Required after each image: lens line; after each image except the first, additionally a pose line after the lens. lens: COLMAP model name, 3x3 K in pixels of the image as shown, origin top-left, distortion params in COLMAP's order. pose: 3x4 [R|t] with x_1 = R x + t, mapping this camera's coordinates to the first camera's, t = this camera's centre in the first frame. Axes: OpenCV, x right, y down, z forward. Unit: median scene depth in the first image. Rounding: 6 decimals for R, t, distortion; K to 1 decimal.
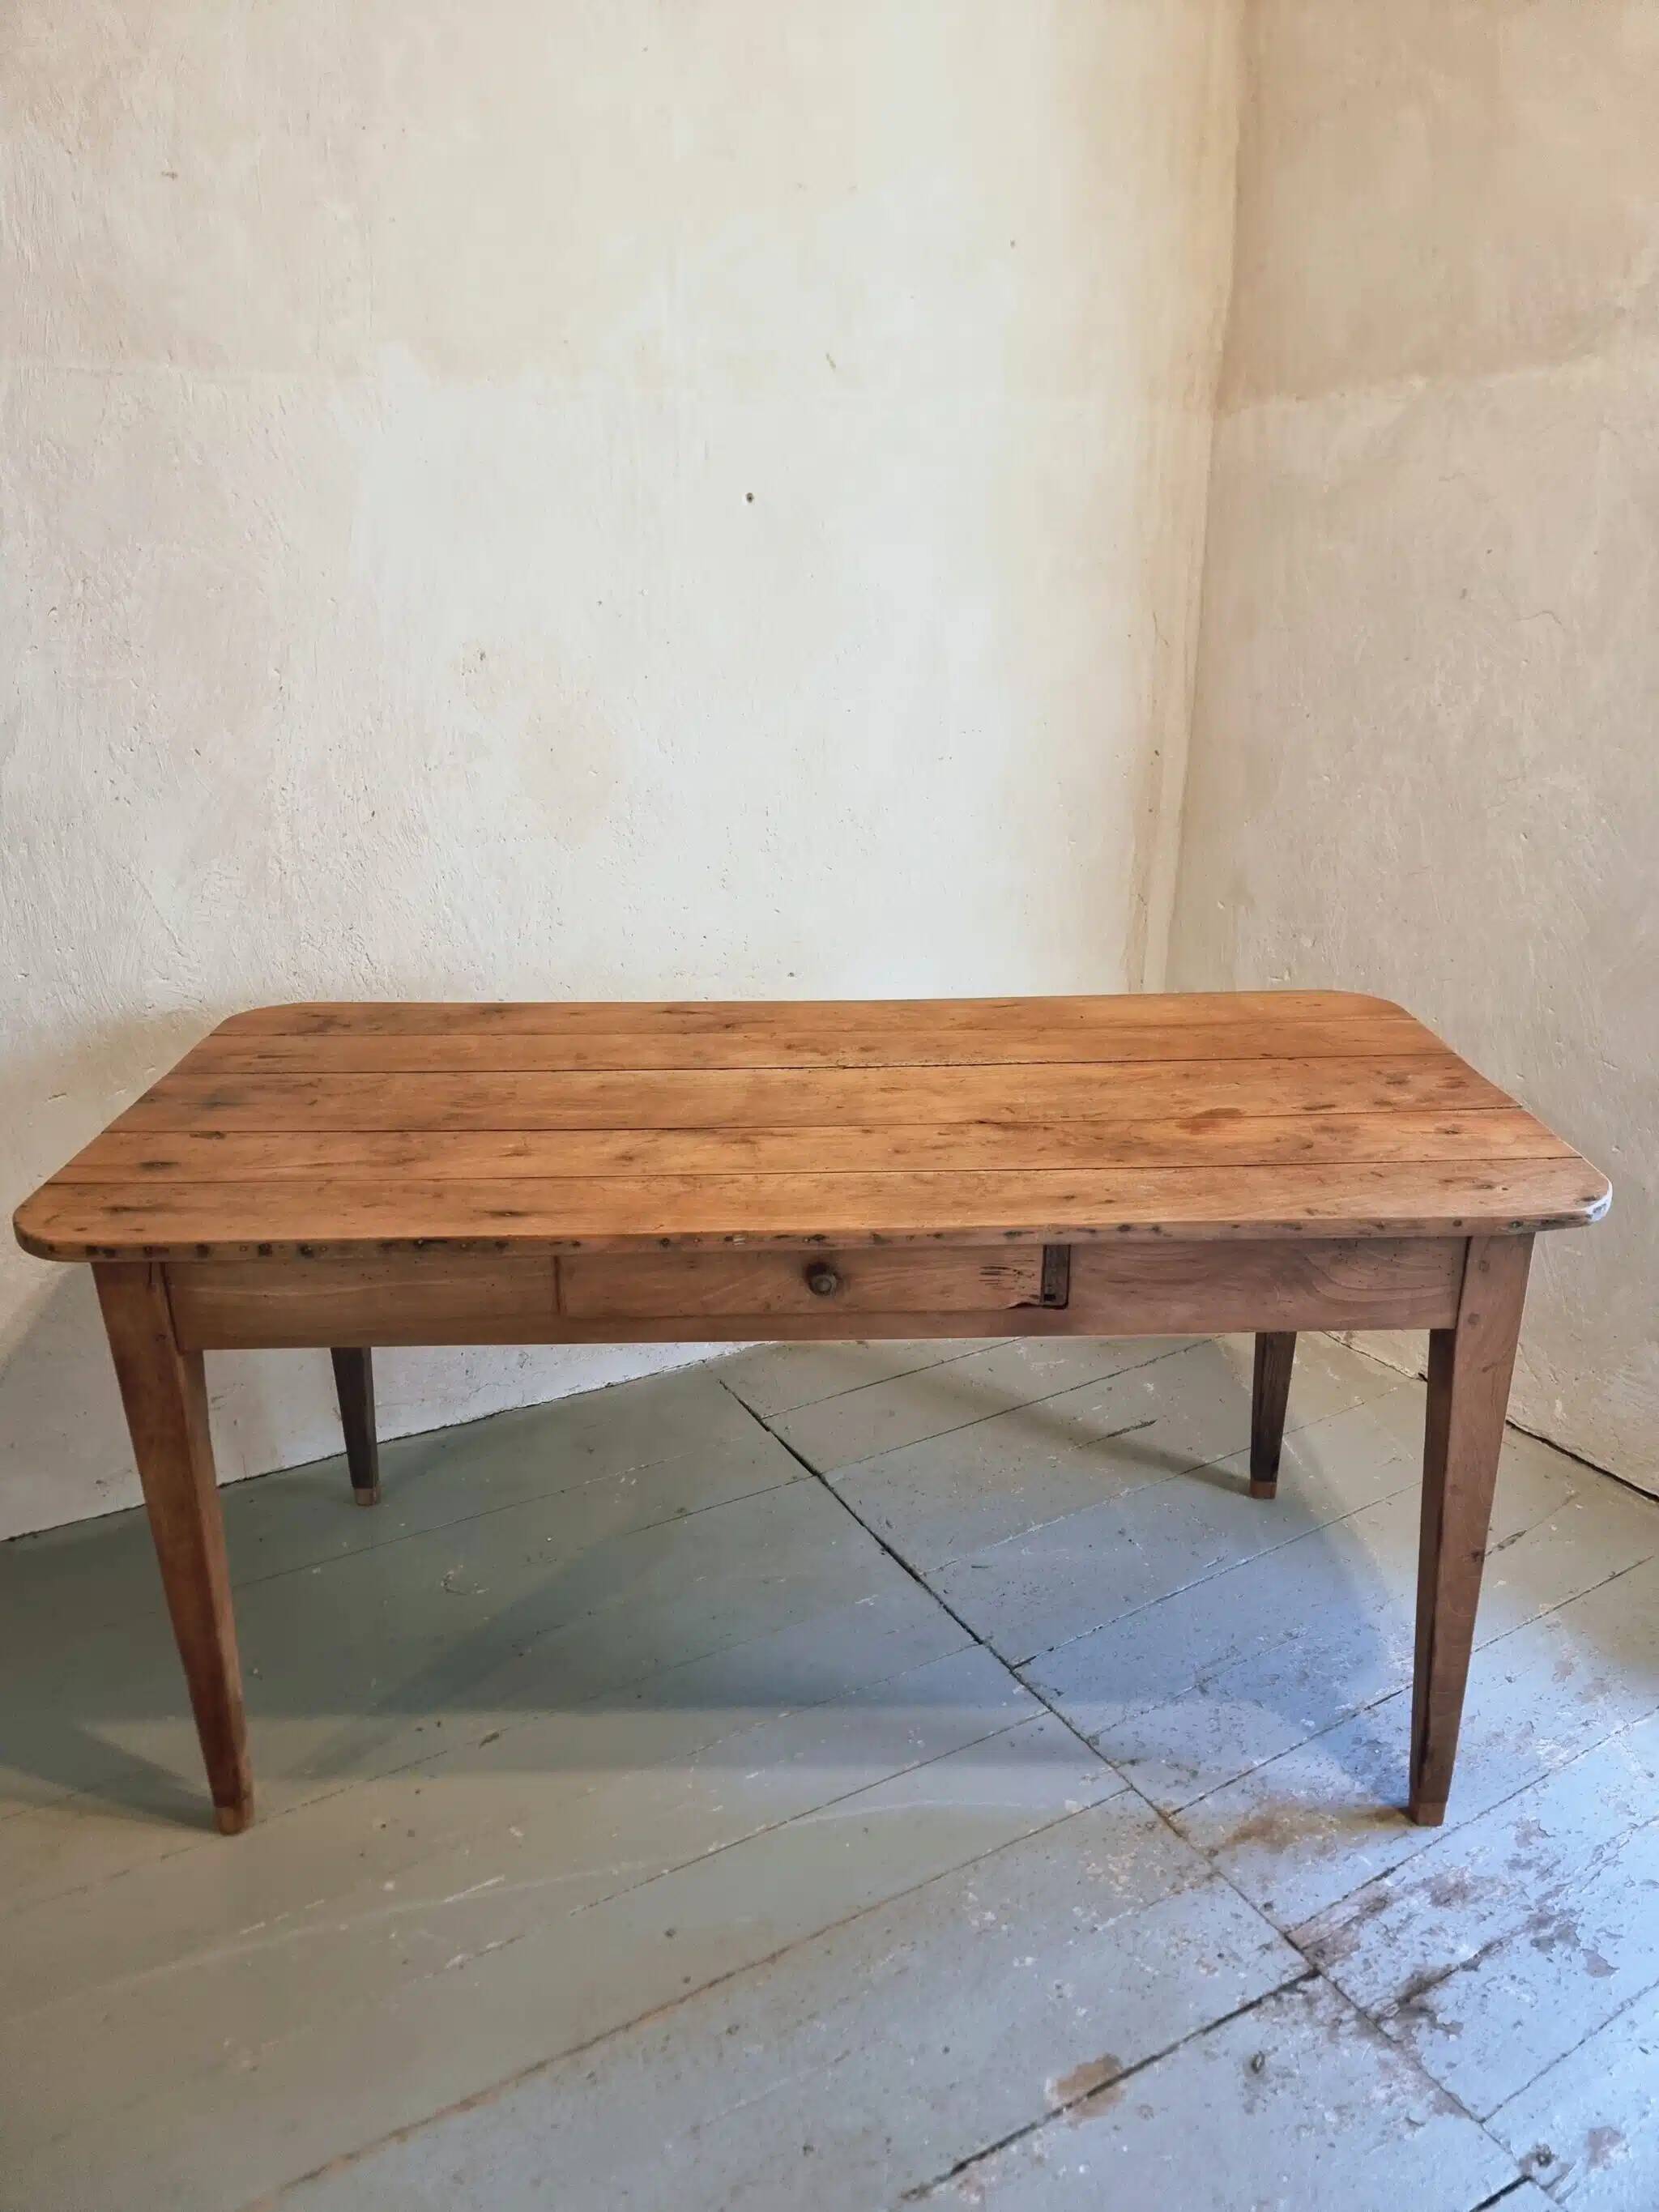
lens RADIAL K [[1541.7, 0, 822.7], [0, 1541.7, 1085.6], [0, 0, 1]] dist [0.067884, -0.054639]
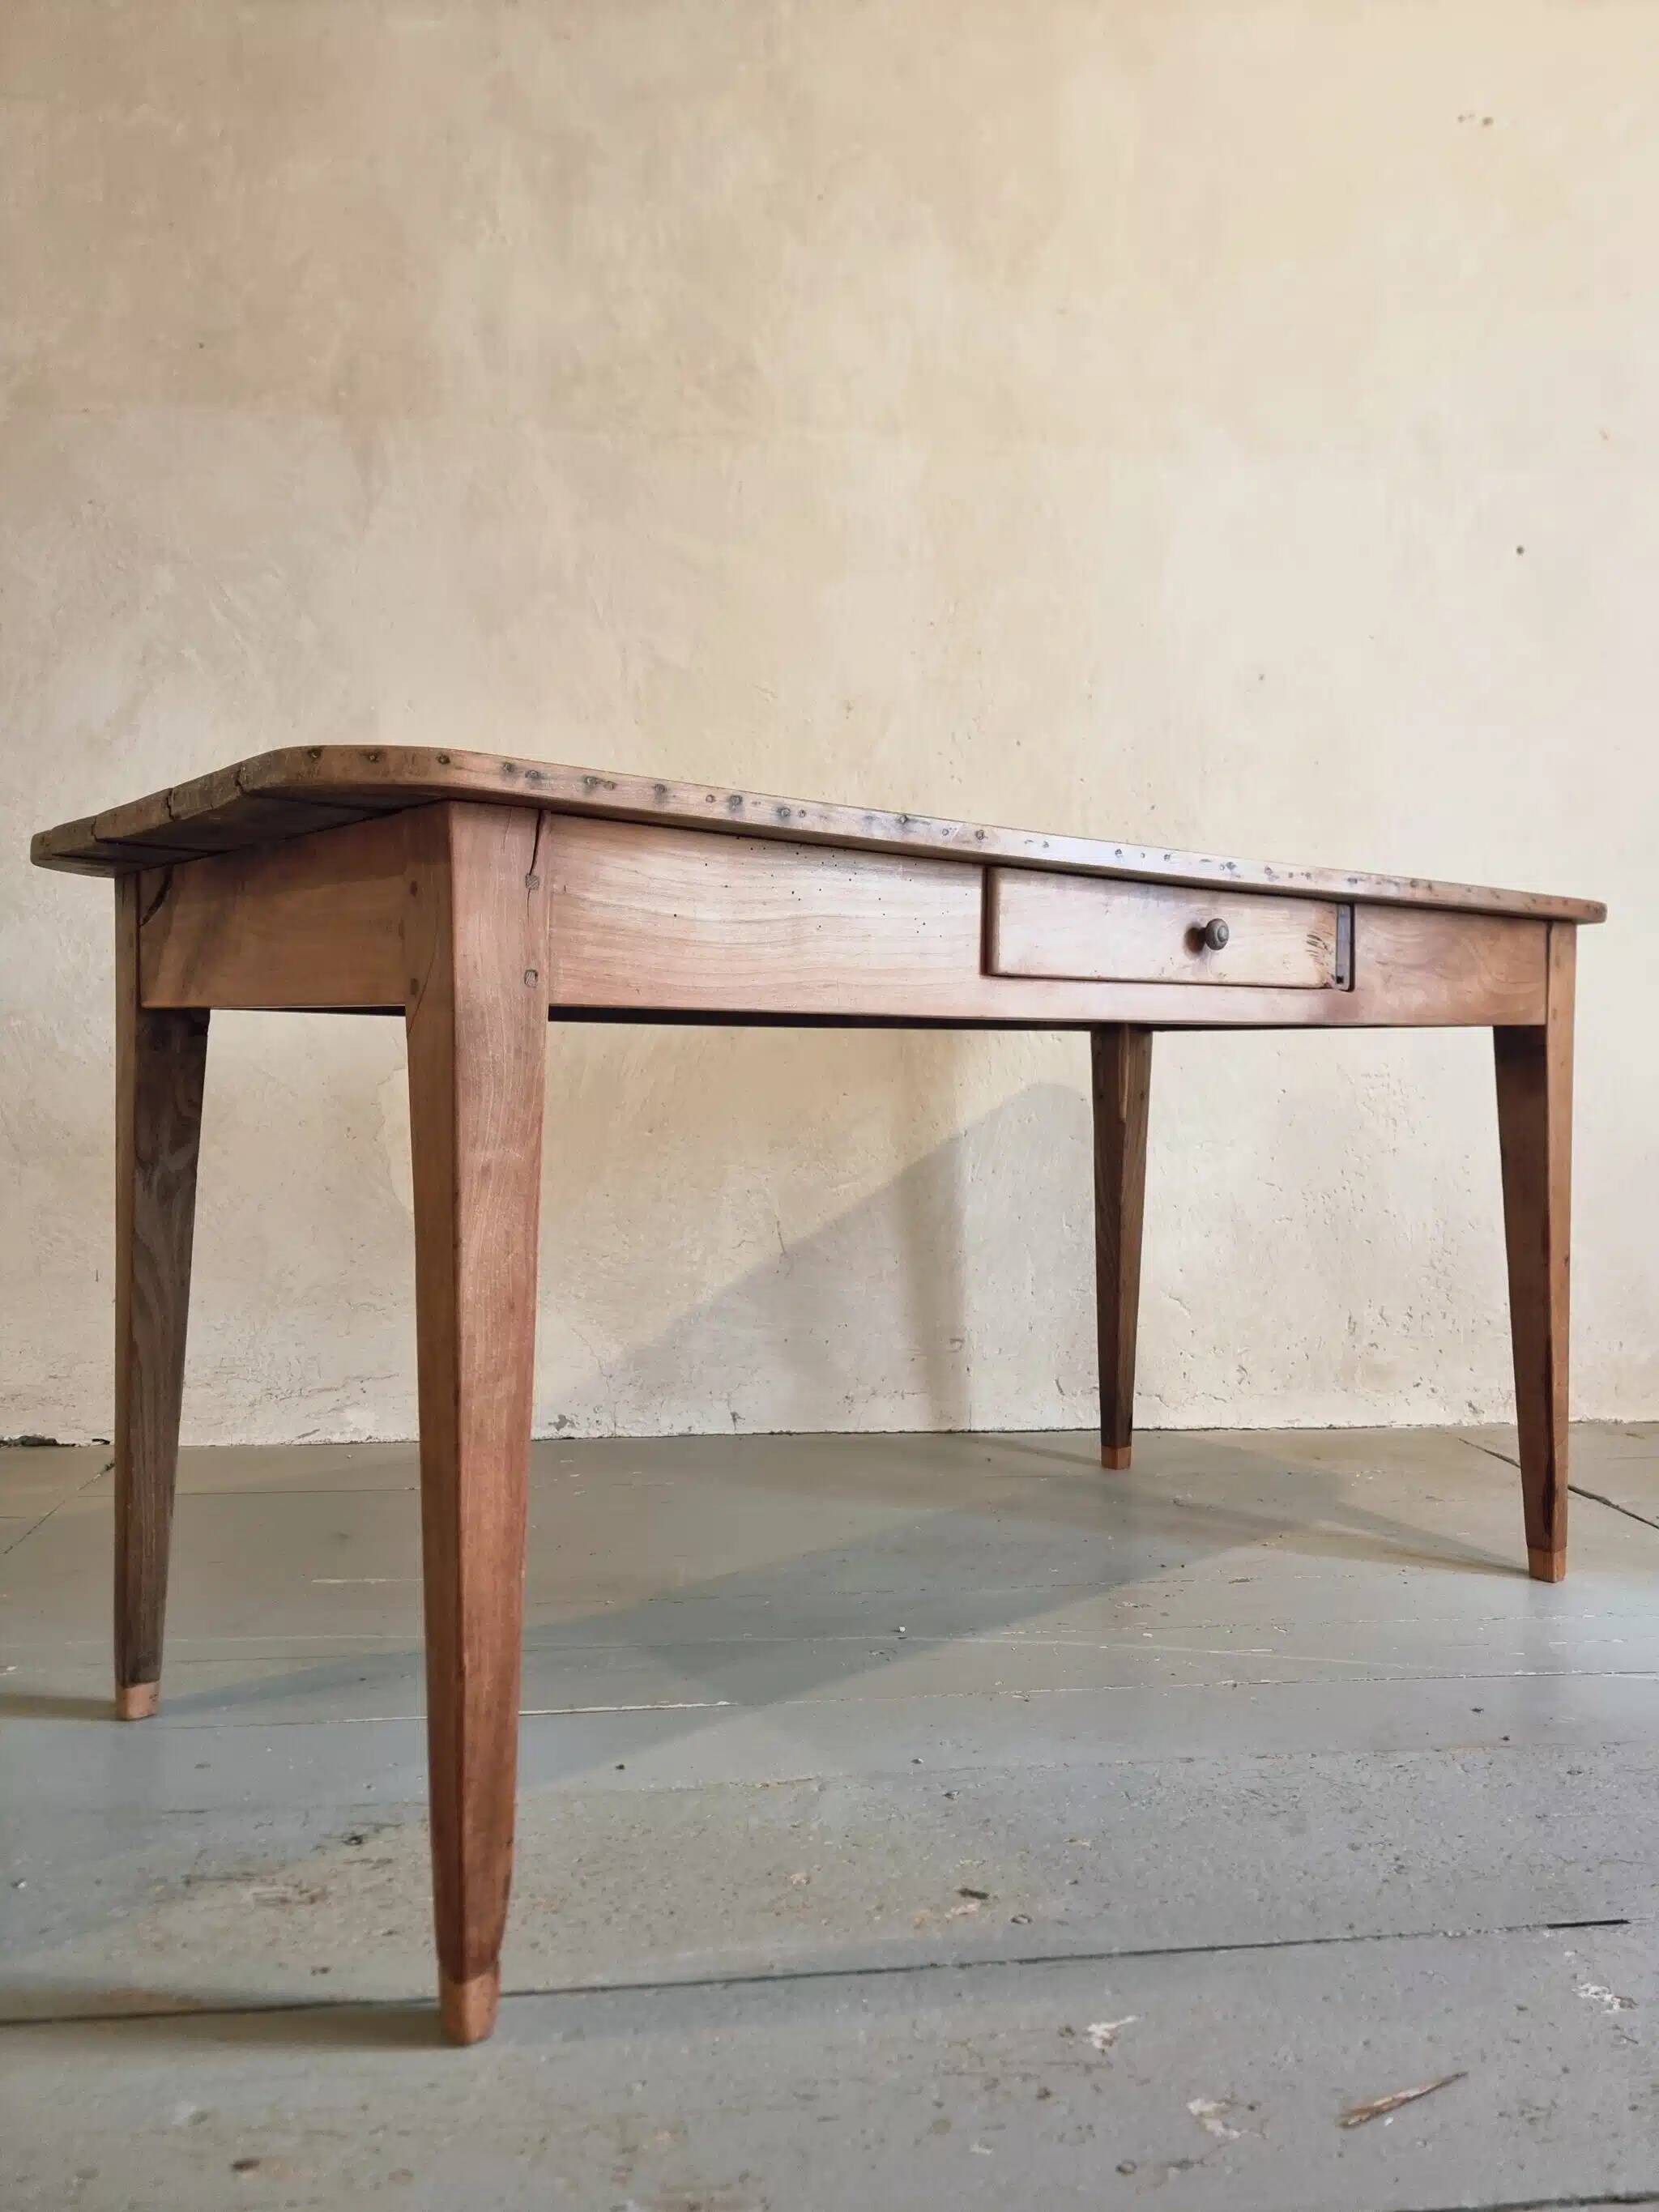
lens RADIAL K [[1541.7, 0, 824.6], [0, 1541.7, 1100.6], [0, 0, 1]] dist [0.067884, -0.054639]
pose [[0.924436, 0.012100, -0.381145, -0.096914], [-0.132553, 0.947367, -0.291419, 0.478813], [0.357558, 0.319920, 0.877384, -0.006543]]
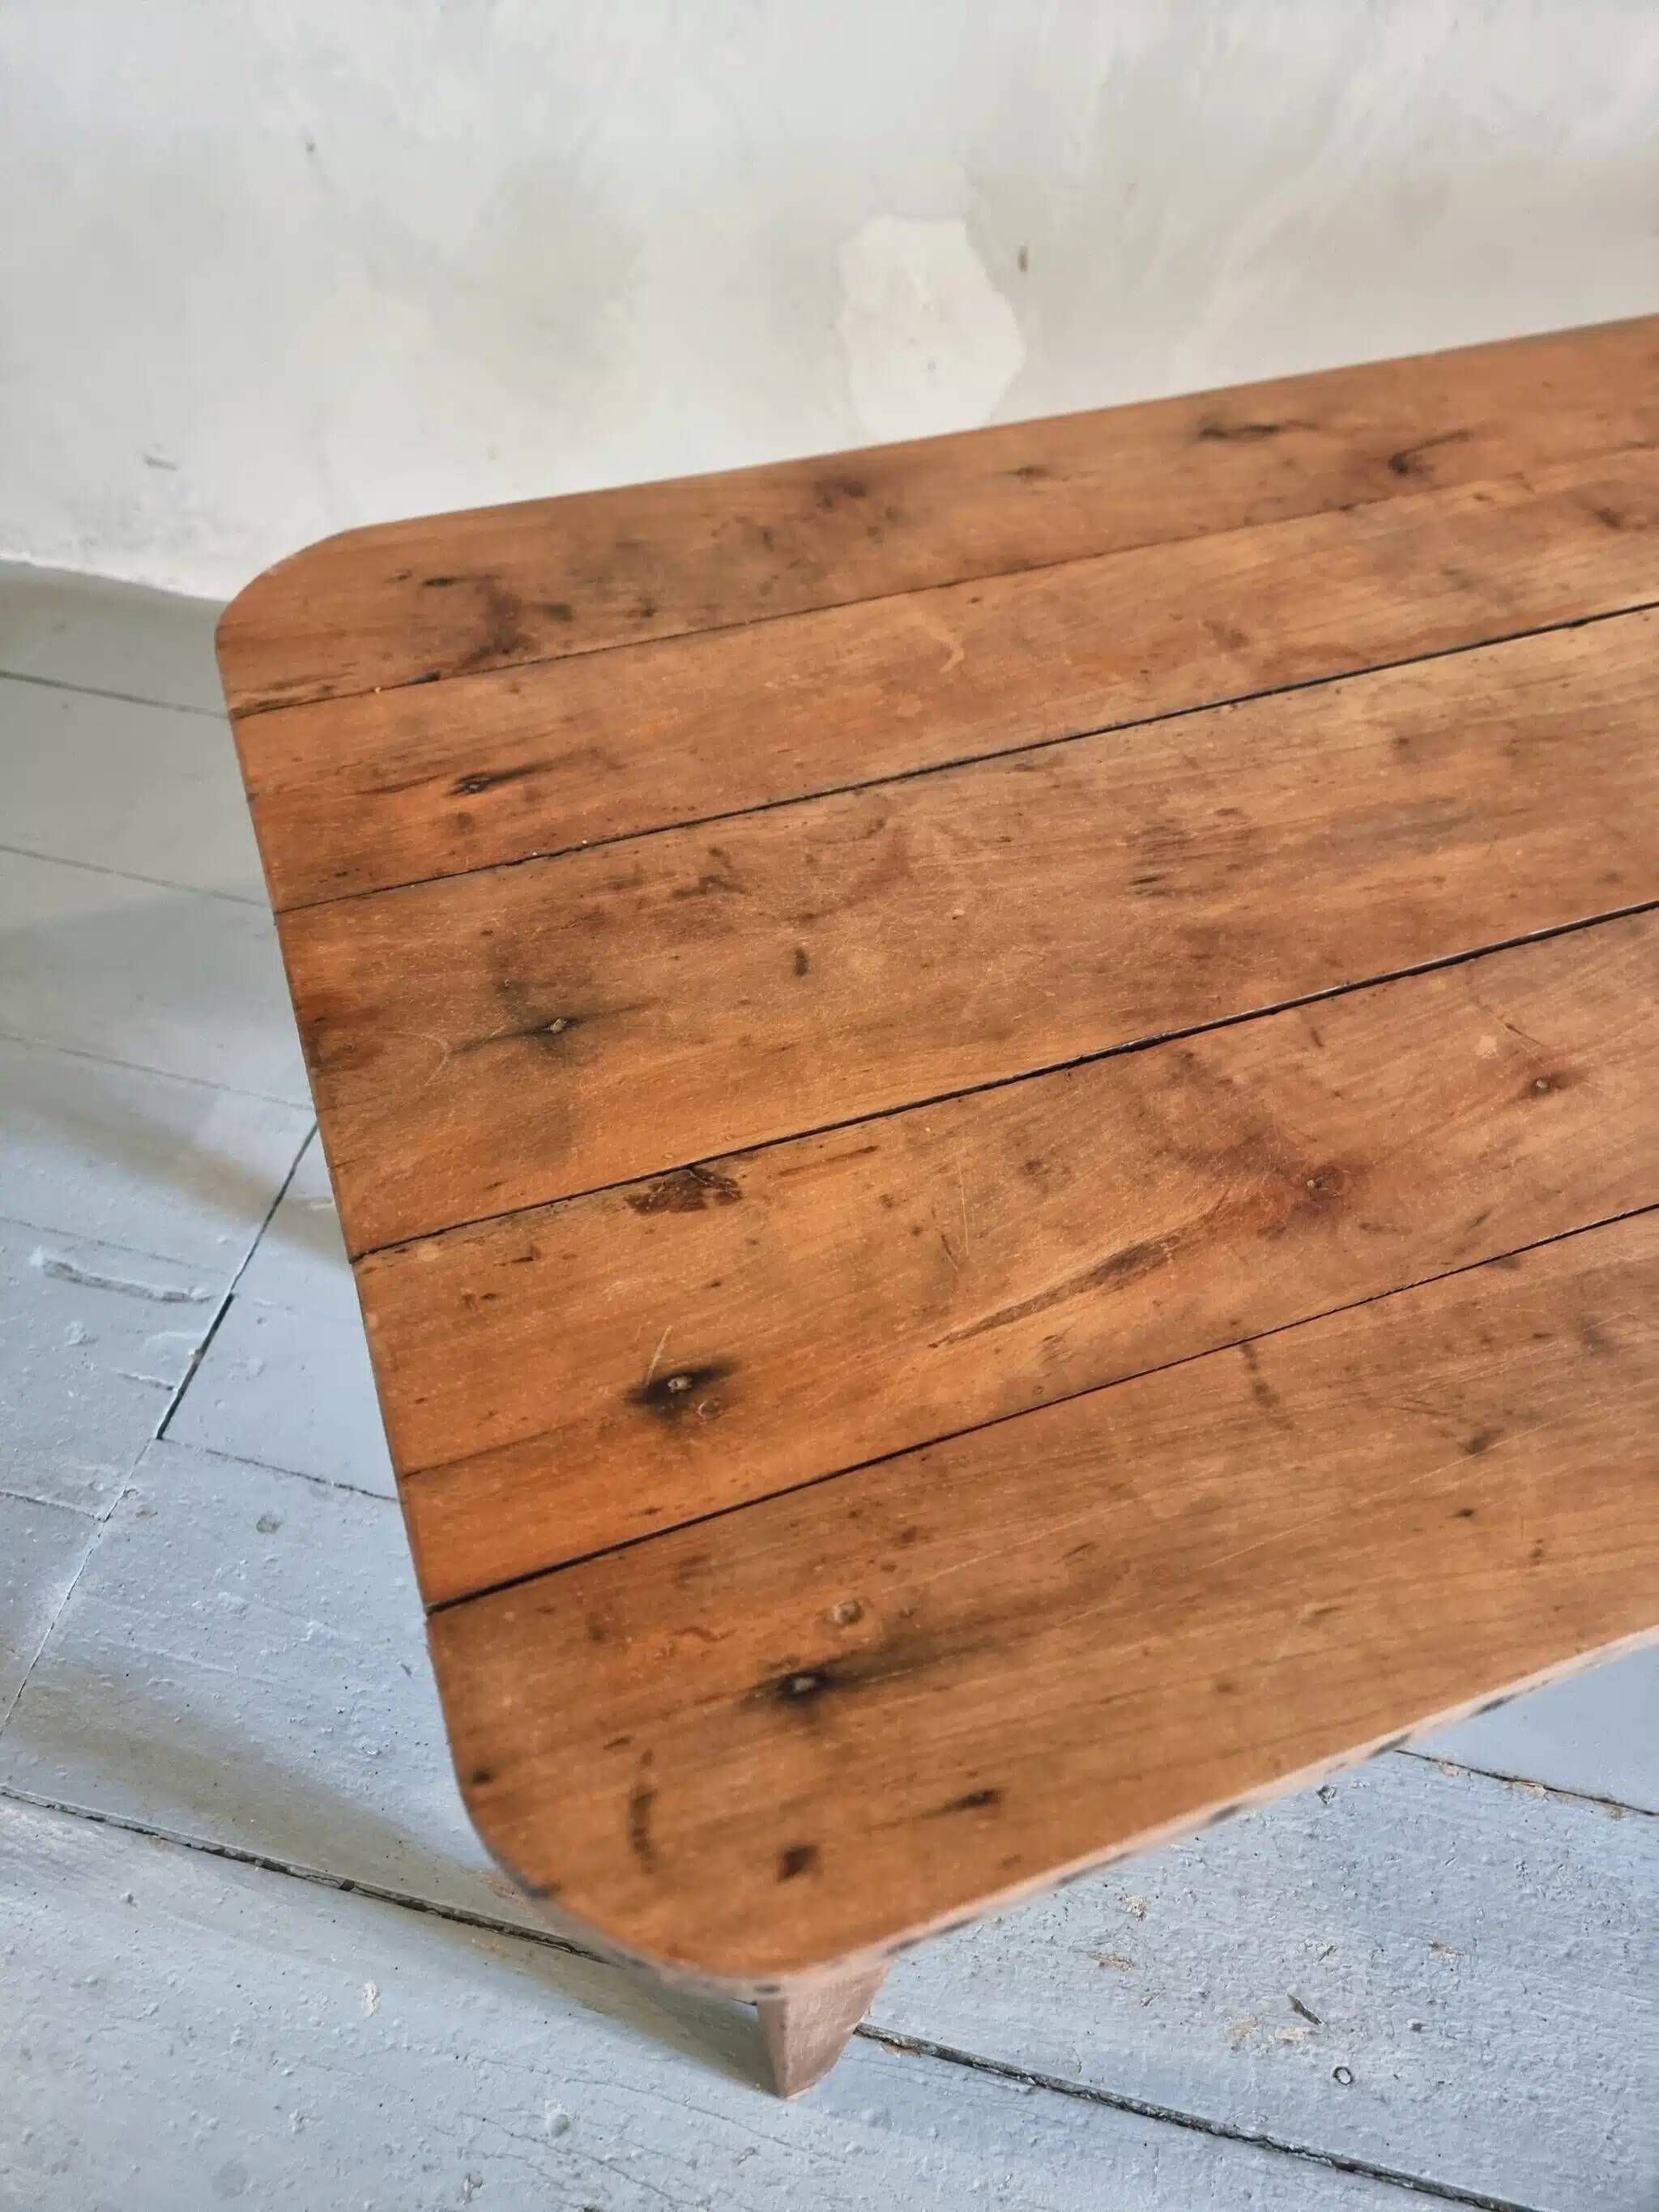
lens RADIAL K [[1541.7, 0, 806.6], [0, 1541.7, 1098.1], [0, 0, 1]] dist [0.067884, -0.054639]
pose [[0.747265, 0.528538, -0.402795, -0.361444], [-0.252548, 0.786535, 0.563544, 0.015444], [0.614667, -0.319392, 0.721231, 0.215682]]
